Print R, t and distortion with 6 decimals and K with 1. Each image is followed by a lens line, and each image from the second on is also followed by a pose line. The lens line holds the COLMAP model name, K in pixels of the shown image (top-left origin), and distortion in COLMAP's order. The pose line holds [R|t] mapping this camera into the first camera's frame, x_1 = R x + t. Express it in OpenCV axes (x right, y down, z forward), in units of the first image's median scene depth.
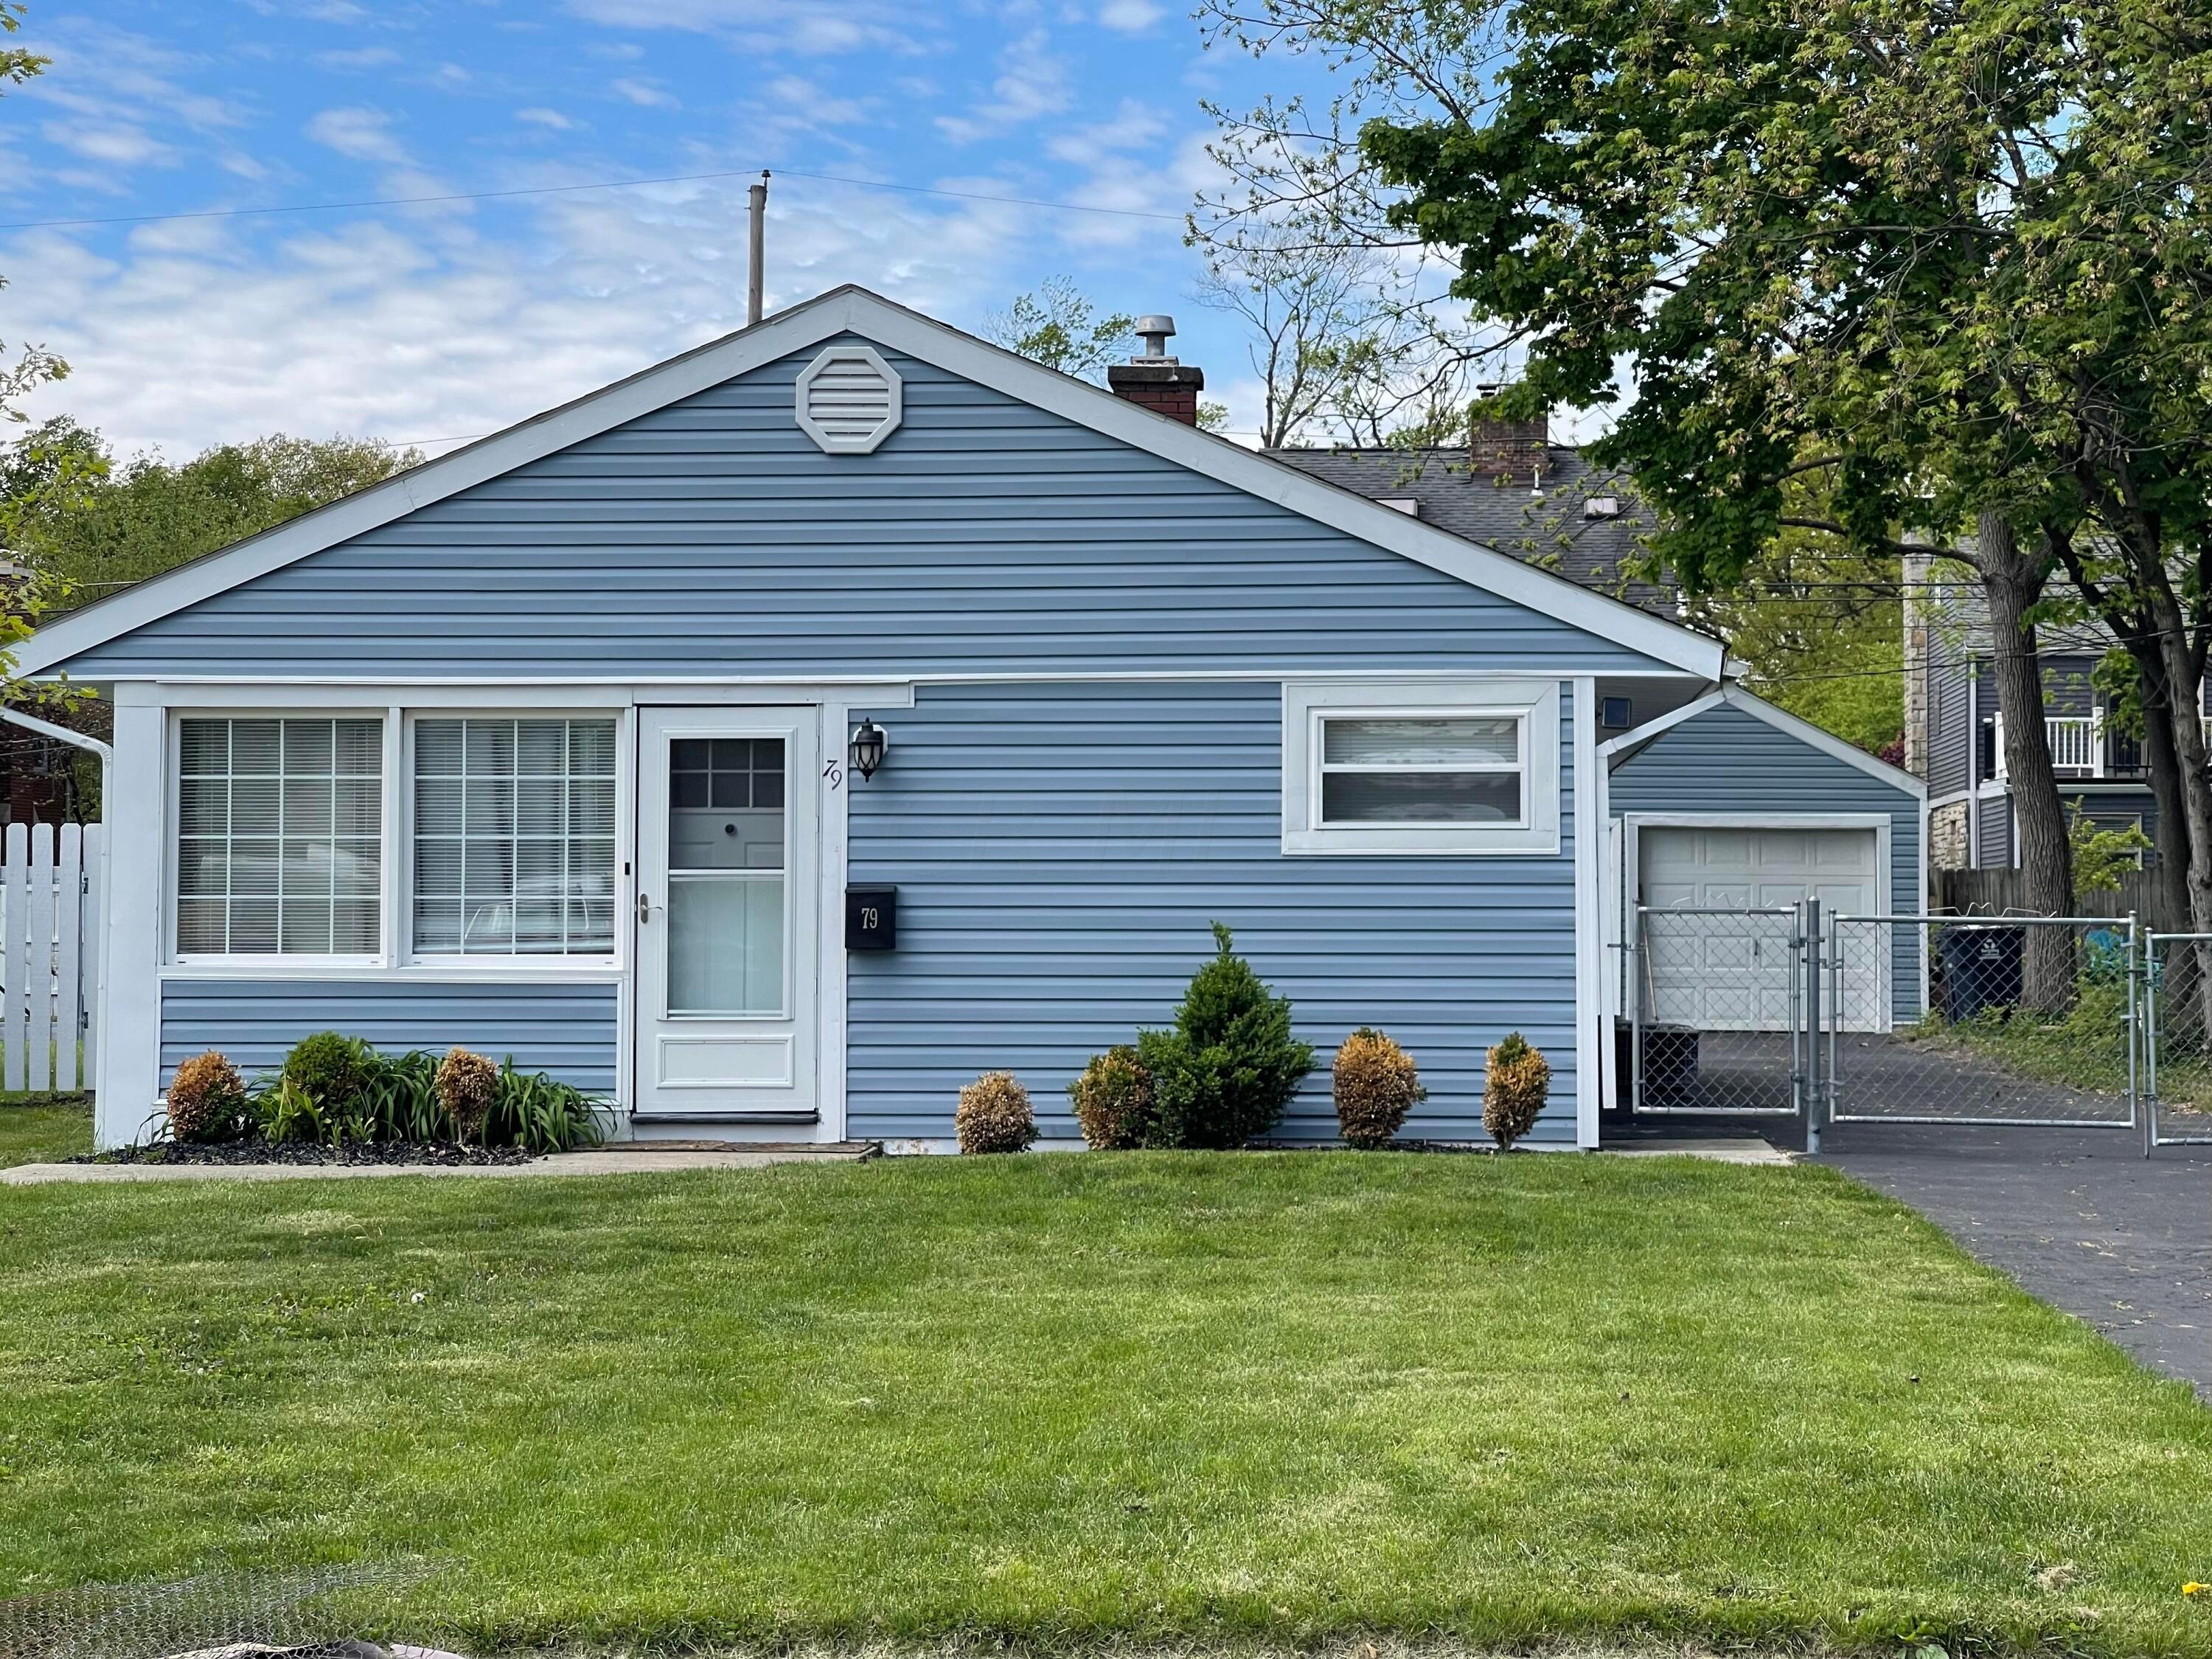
lens RADIAL K [[4982.0, 0, 1106.0], [0, 4982.0, 829.5], [0, 0, 1]] dist [0.170153, 0.446586]
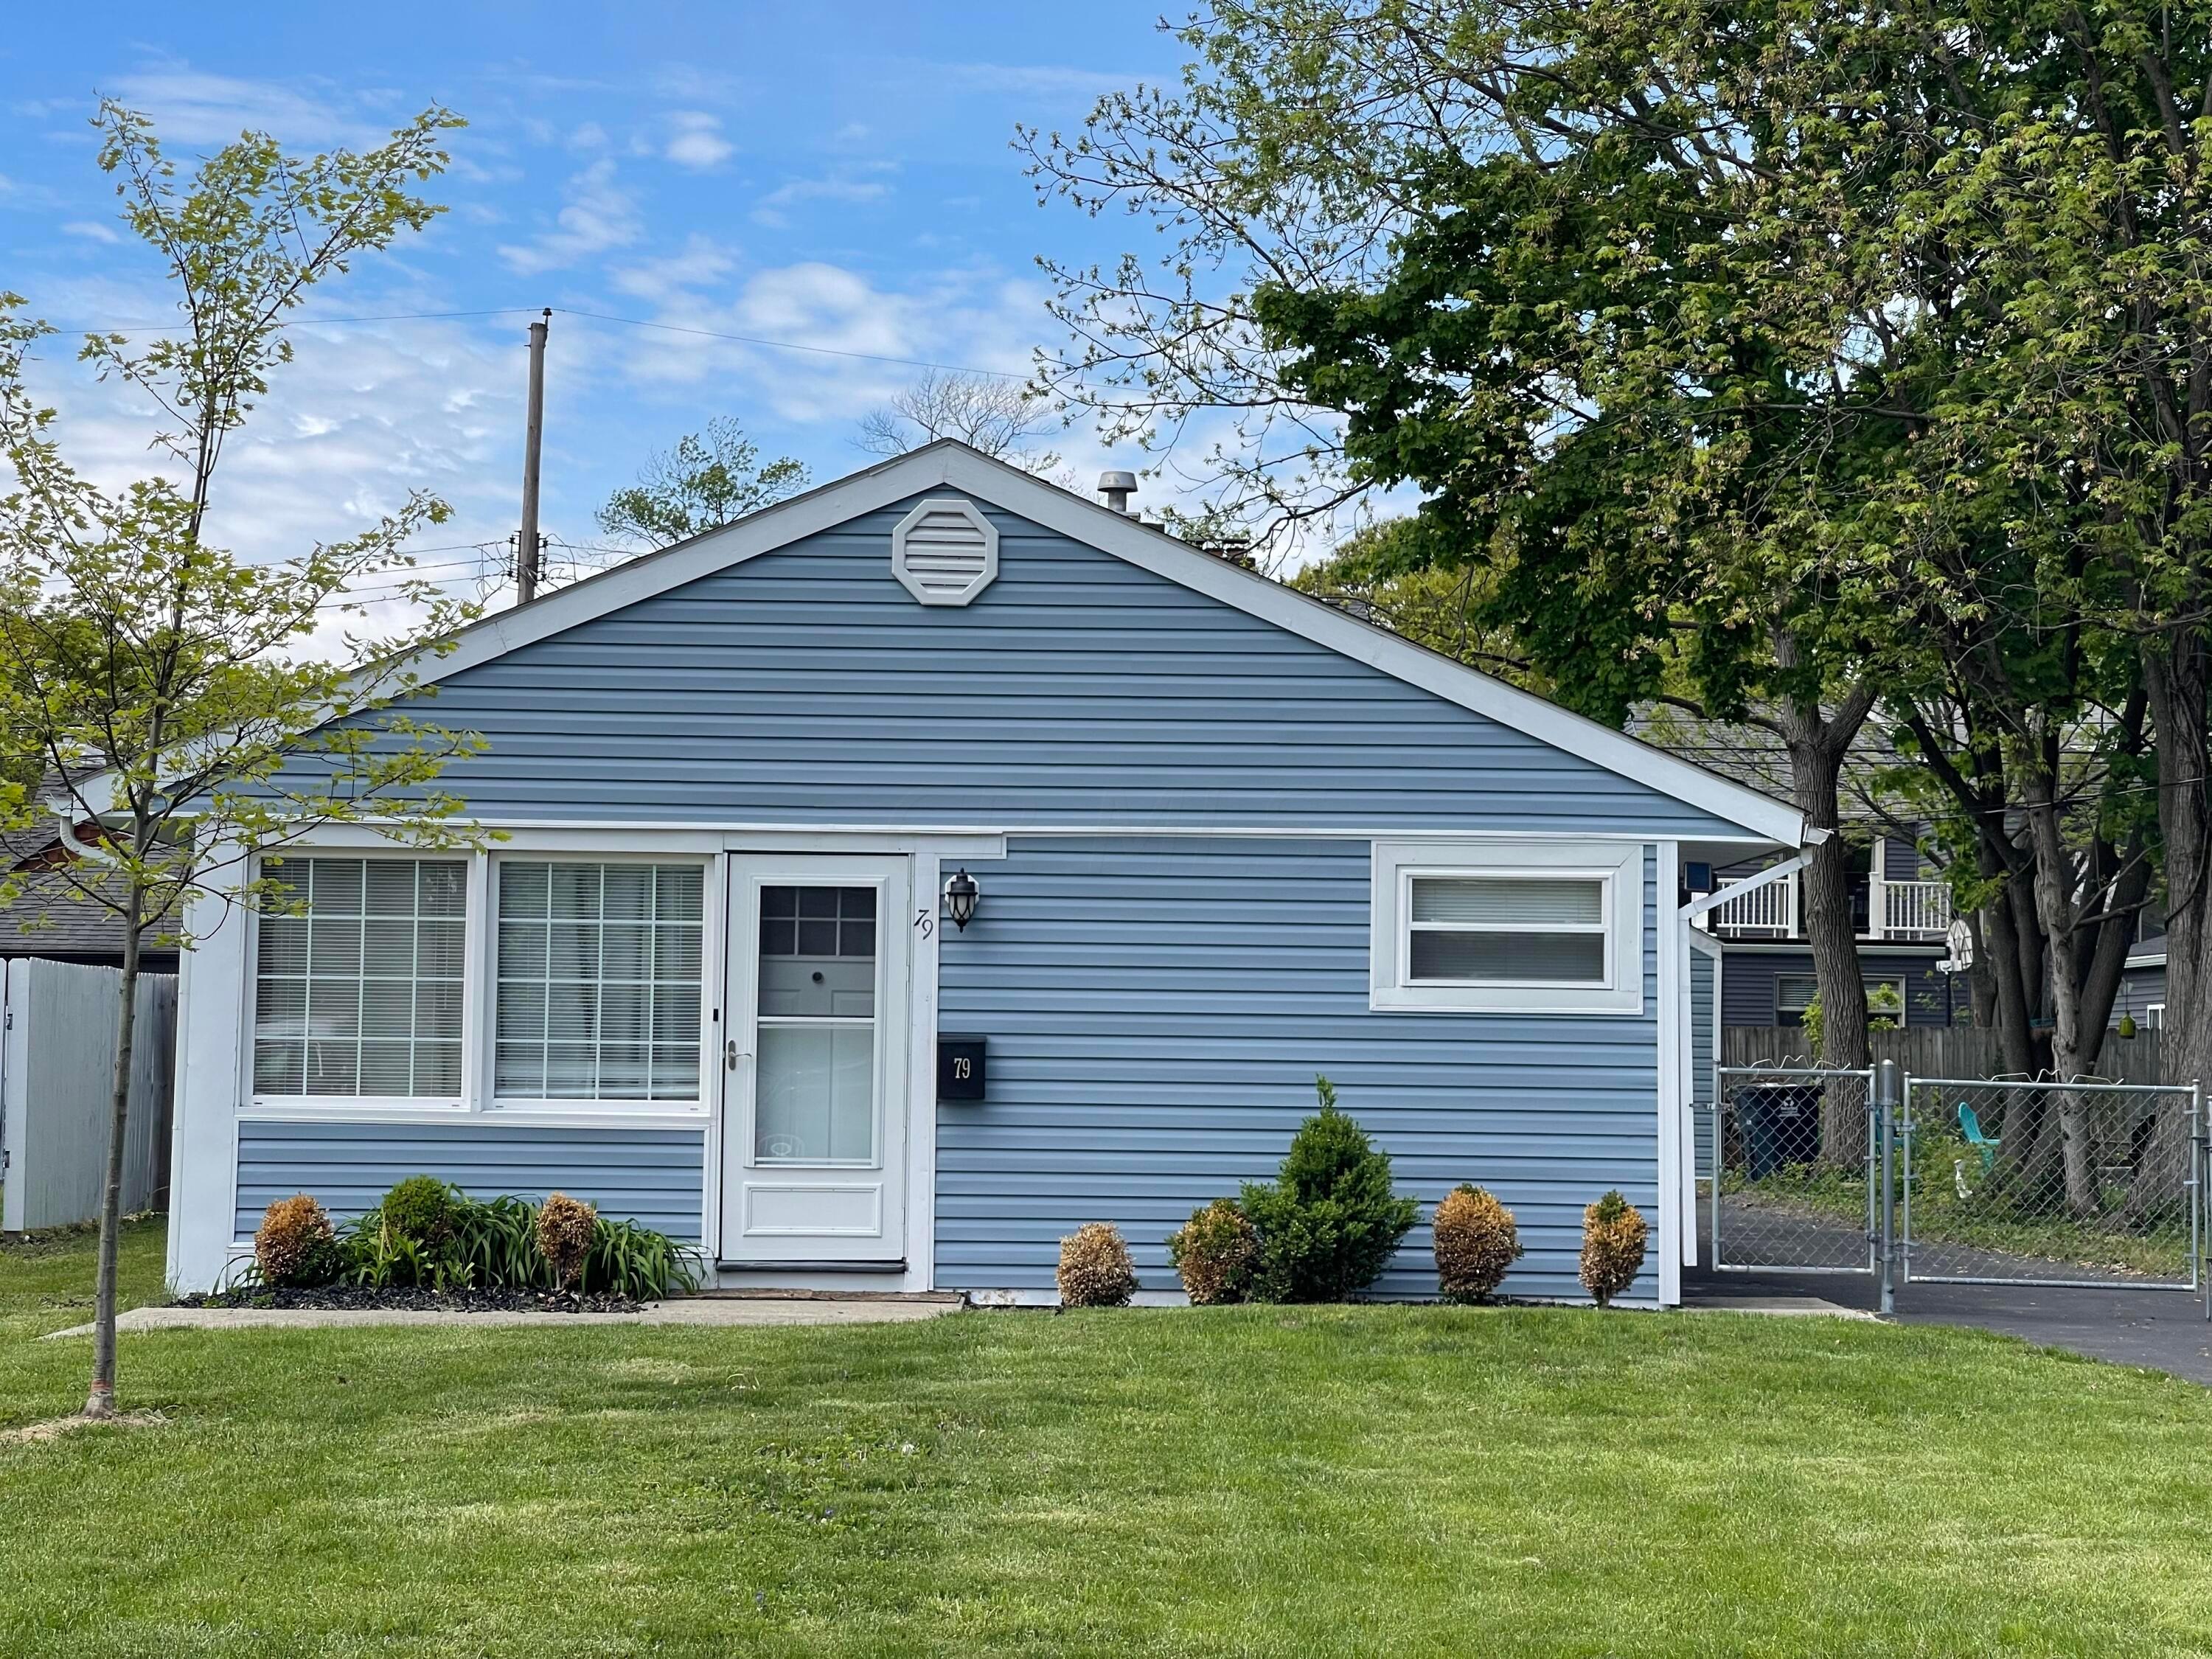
lens RADIAL K [[4982.0, 0, 1106.0], [0, 4982.0, 829.5], [0, 0, 1]] dist [0.170153, 0.446586]
pose [[0.994258, 0.018788, 0.105345, -0.124833], [-0.015798, 0.999450, -0.029148, -0.001378], [-0.105835, 0.027316, 0.994008, -0.001767]]
